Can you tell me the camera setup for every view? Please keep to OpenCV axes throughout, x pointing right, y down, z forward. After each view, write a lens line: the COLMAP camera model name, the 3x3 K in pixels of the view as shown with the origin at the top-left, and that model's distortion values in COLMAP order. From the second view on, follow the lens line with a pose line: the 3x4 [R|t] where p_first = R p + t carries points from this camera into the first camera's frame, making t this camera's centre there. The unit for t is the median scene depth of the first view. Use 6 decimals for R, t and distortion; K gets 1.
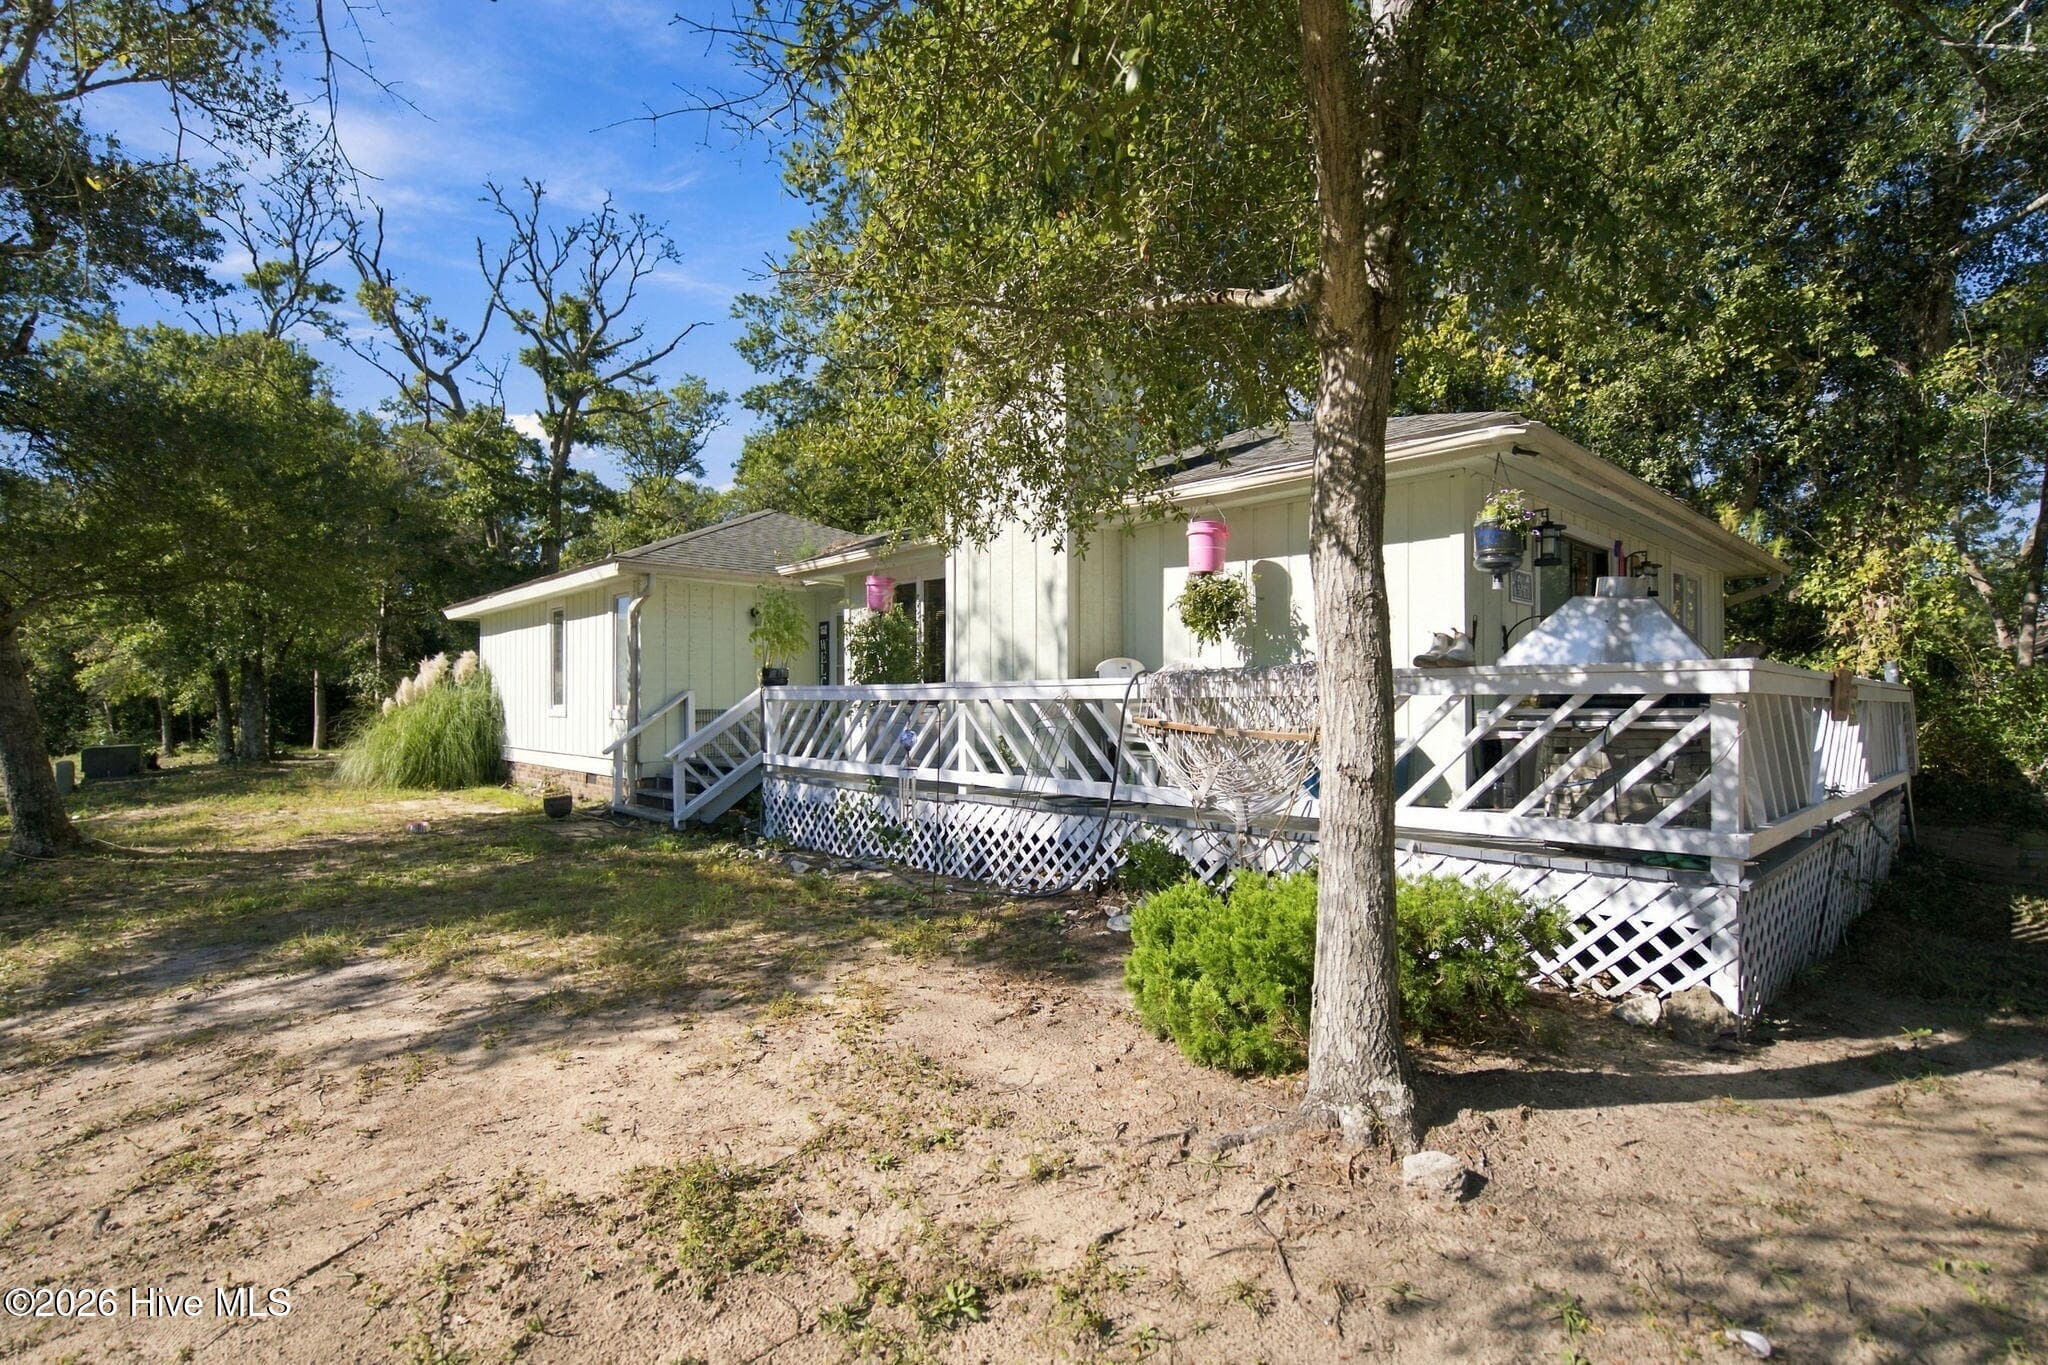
lens RADIAL K [[964.8, 0, 1017.4], [0, 964.8, 689.1], [0, 0, 1]] dist [-0.003310, -0.000268]
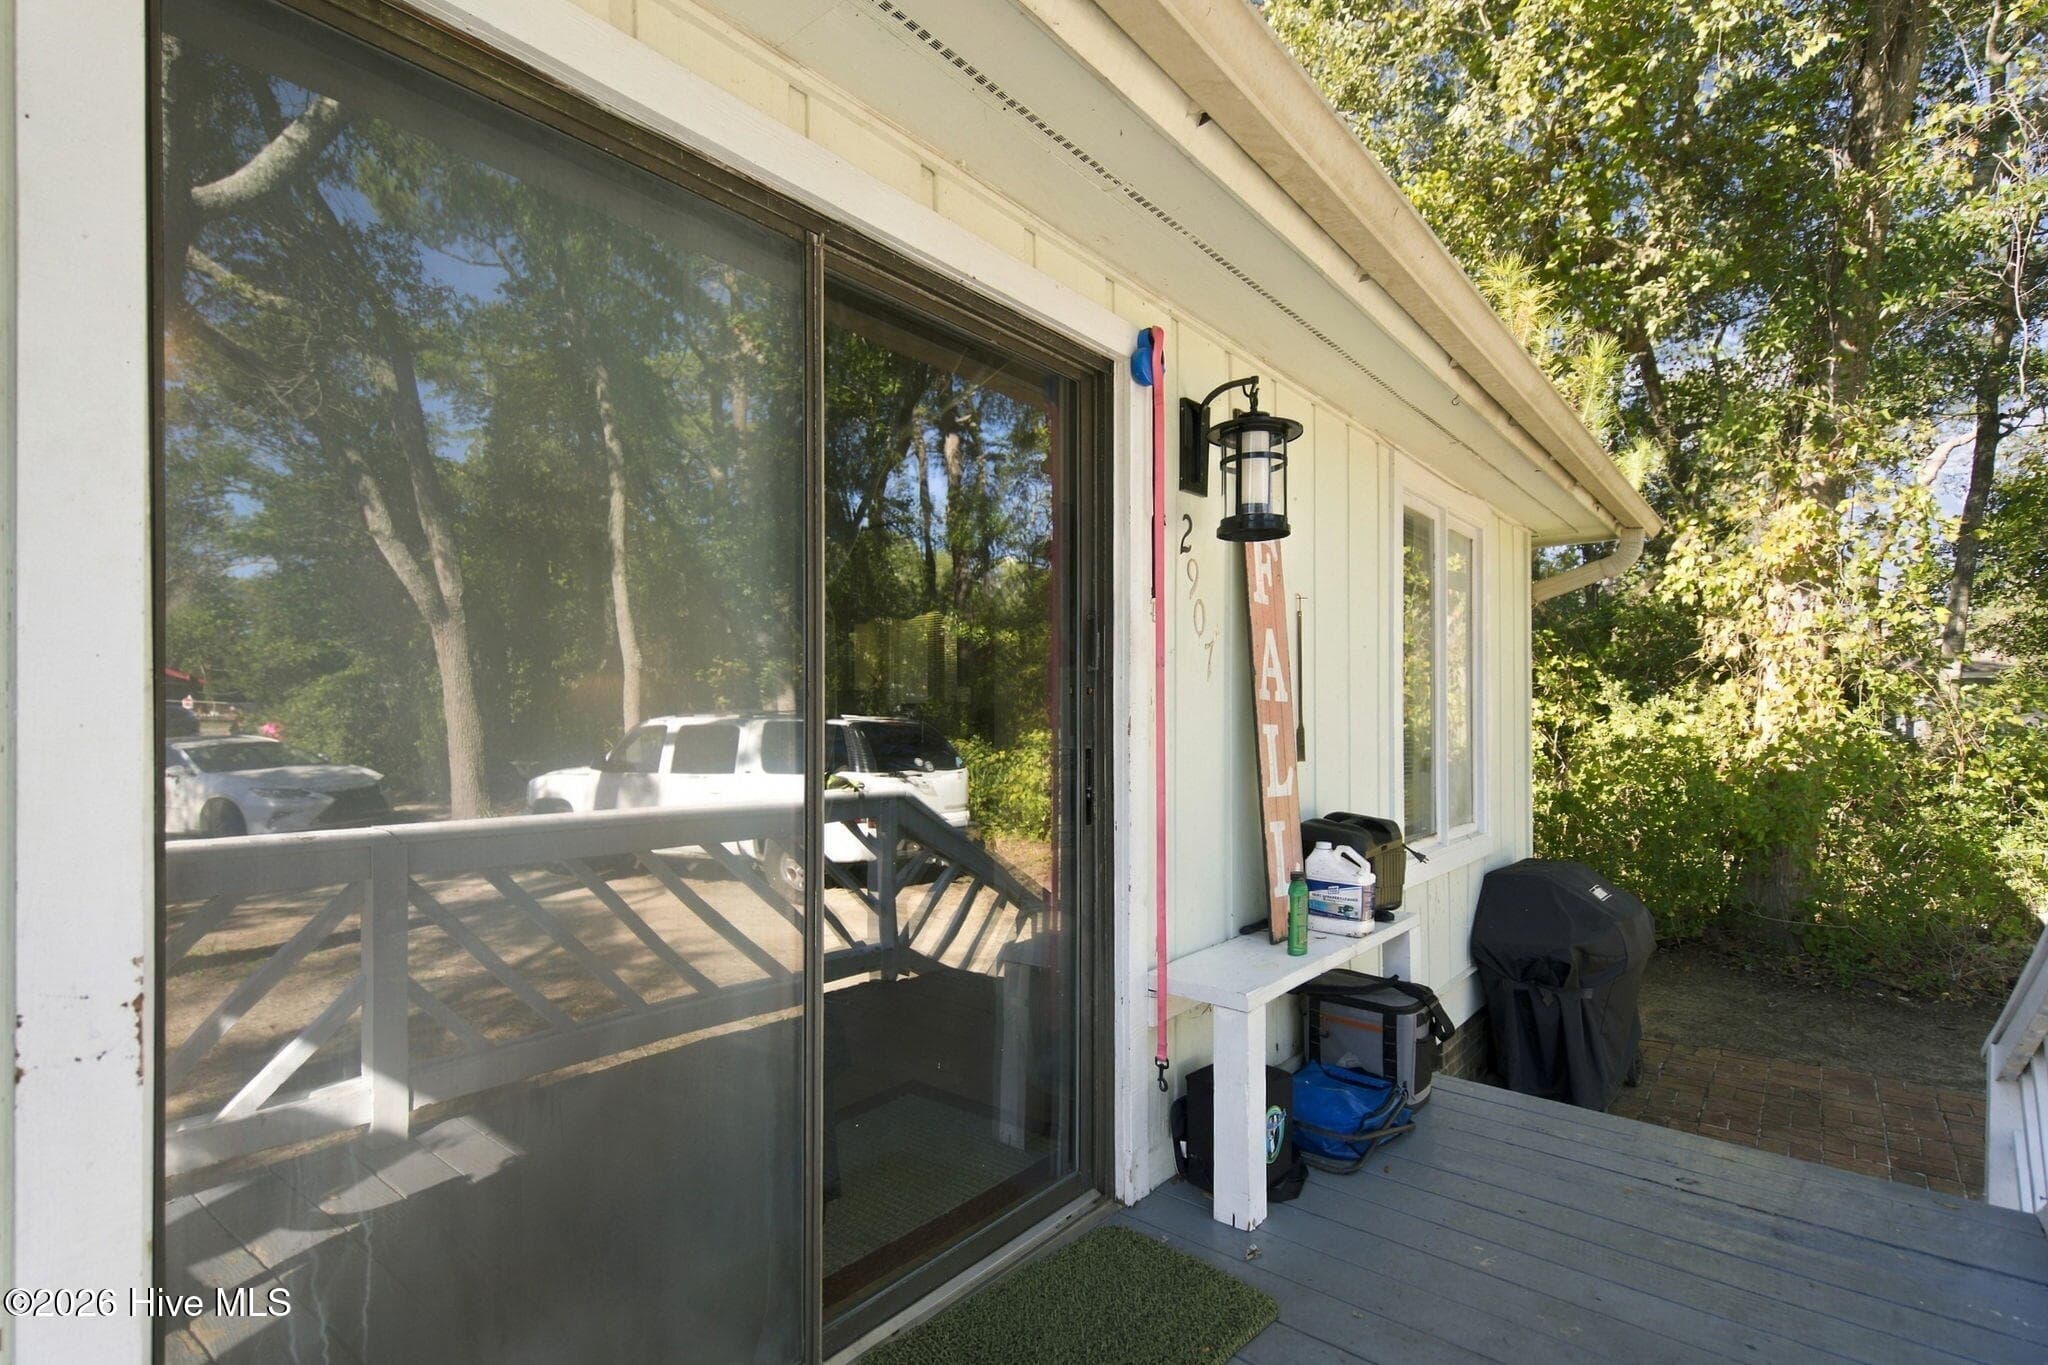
lens RADIAL K [[964.8, 0, 1037.2], [0, 964.8, 694.2], [0, 0, 1]] dist [-0.003310, -0.000268]
pose [[0.991265, 0.005157, 0.131782, 0.393786], [-0.003959, 0.999948, -0.009355, -0.029723], [-0.131824, 0.008751, 0.991235, 0.511835]]
